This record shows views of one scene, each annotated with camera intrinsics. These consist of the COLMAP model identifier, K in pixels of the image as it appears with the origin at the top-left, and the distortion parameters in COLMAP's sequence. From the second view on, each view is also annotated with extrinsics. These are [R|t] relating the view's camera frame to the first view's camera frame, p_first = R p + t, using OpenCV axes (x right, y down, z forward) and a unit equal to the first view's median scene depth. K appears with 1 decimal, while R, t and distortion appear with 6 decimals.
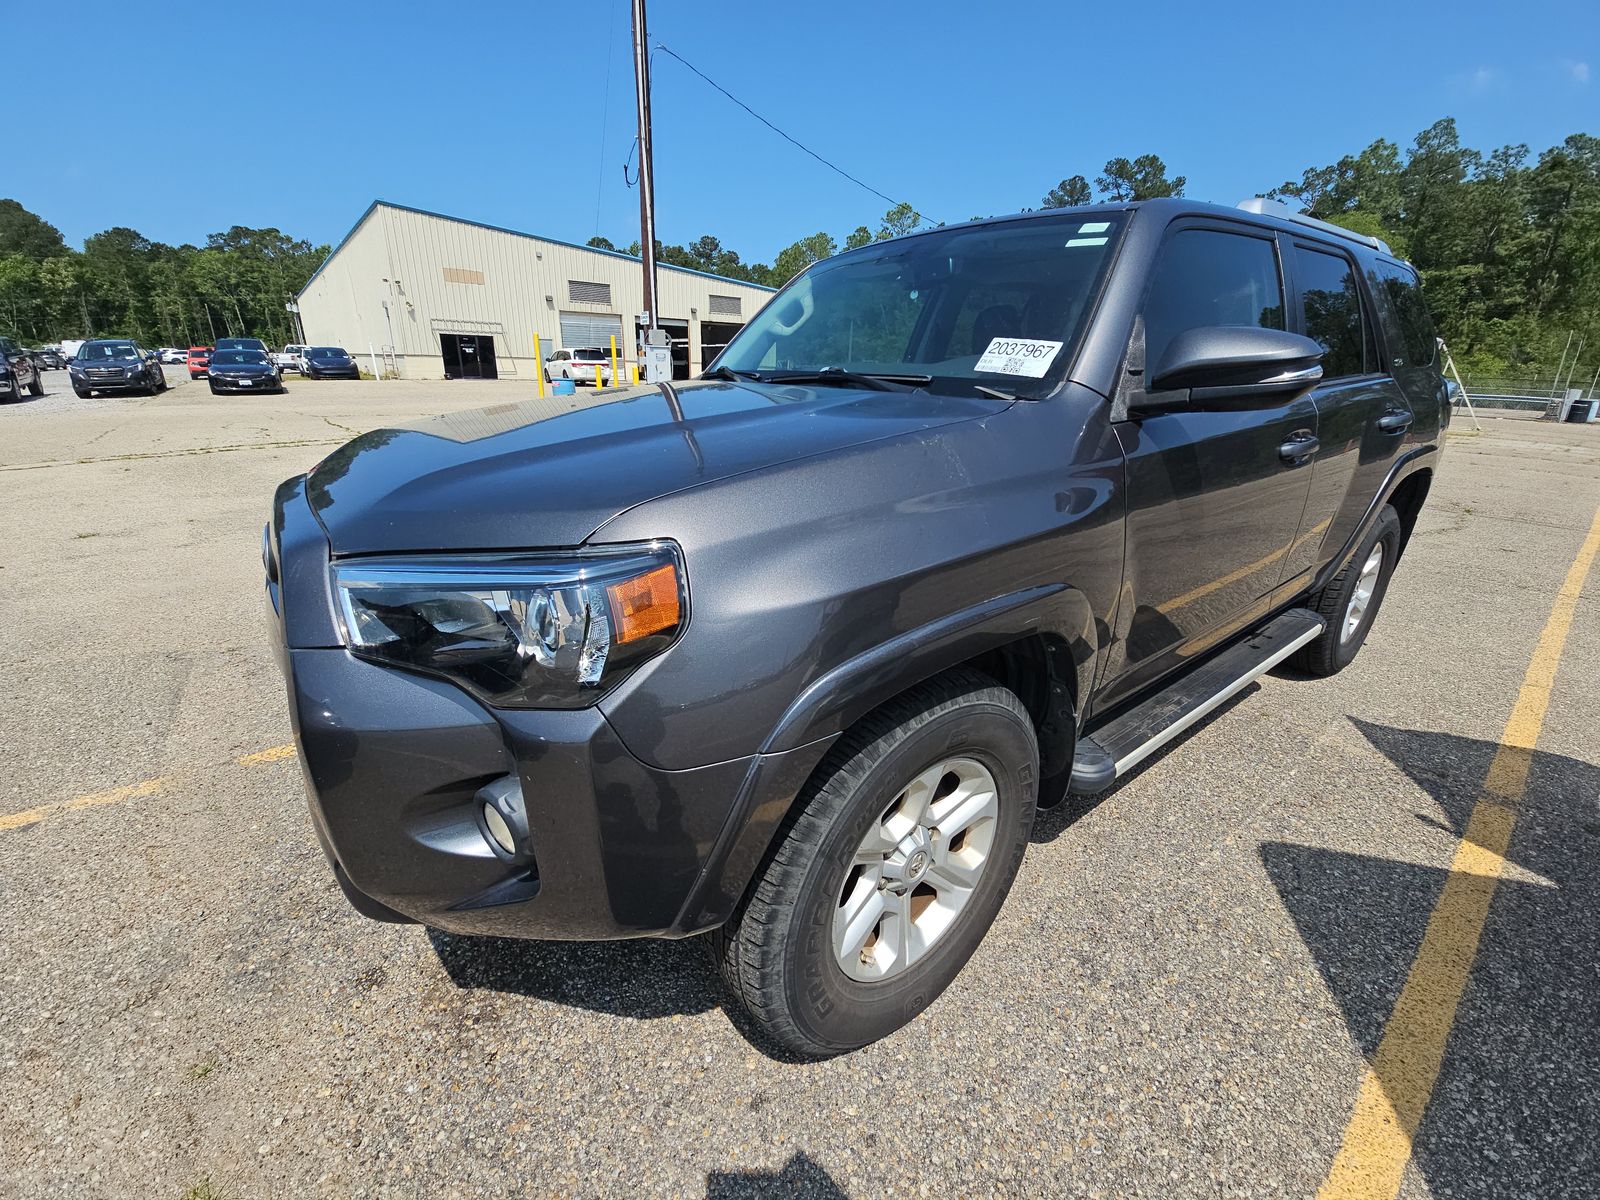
lens RADIAL K [[637.2, 0, 795.6], [0, 637.2, 600.1], [0, 0, 1]] dist [0.059338, -0.030237]
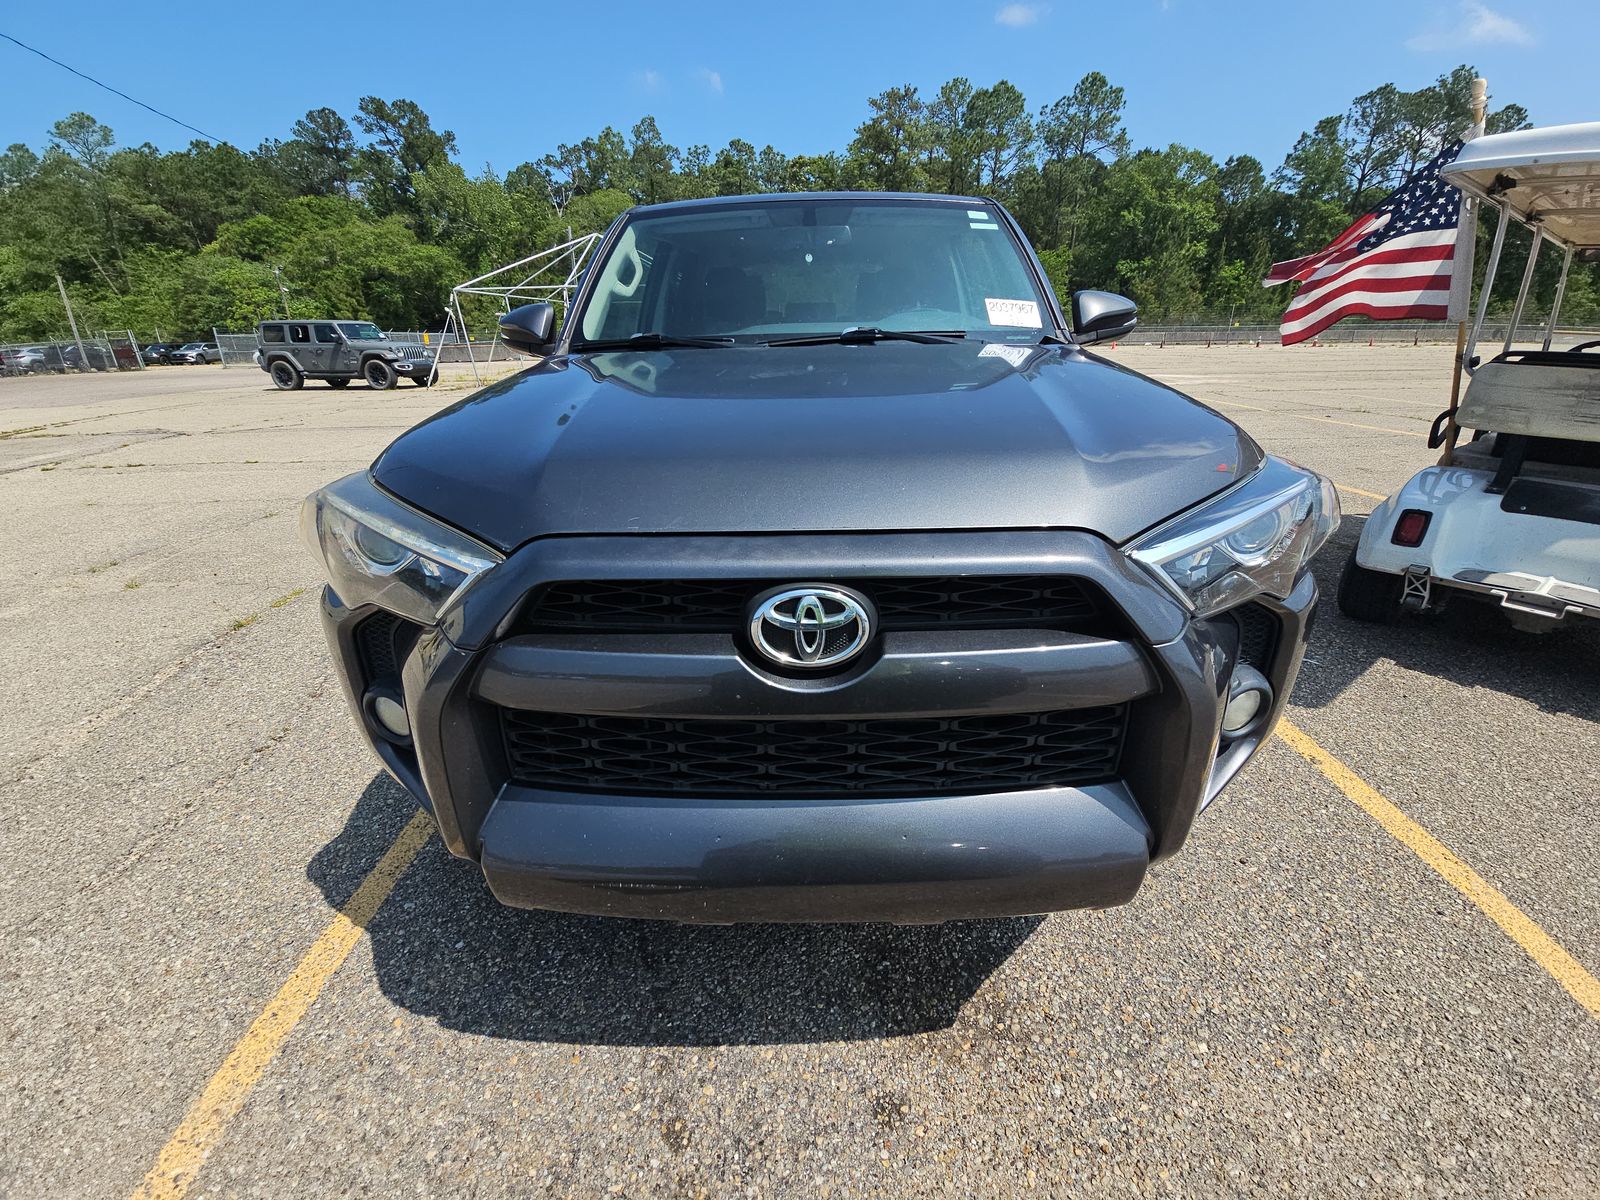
lens RADIAL K [[637.2, 0, 795.6], [0, 637.2, 600.1], [0, 0, 1]] dist [0.059338, -0.030237]
pose [[0.616875, -0.342725, 0.708523, -0.789480], [0.305156, 0.933945, 0.186082, -0.153337], [-0.725496, 0.101420, 0.680712, 0.335571]]
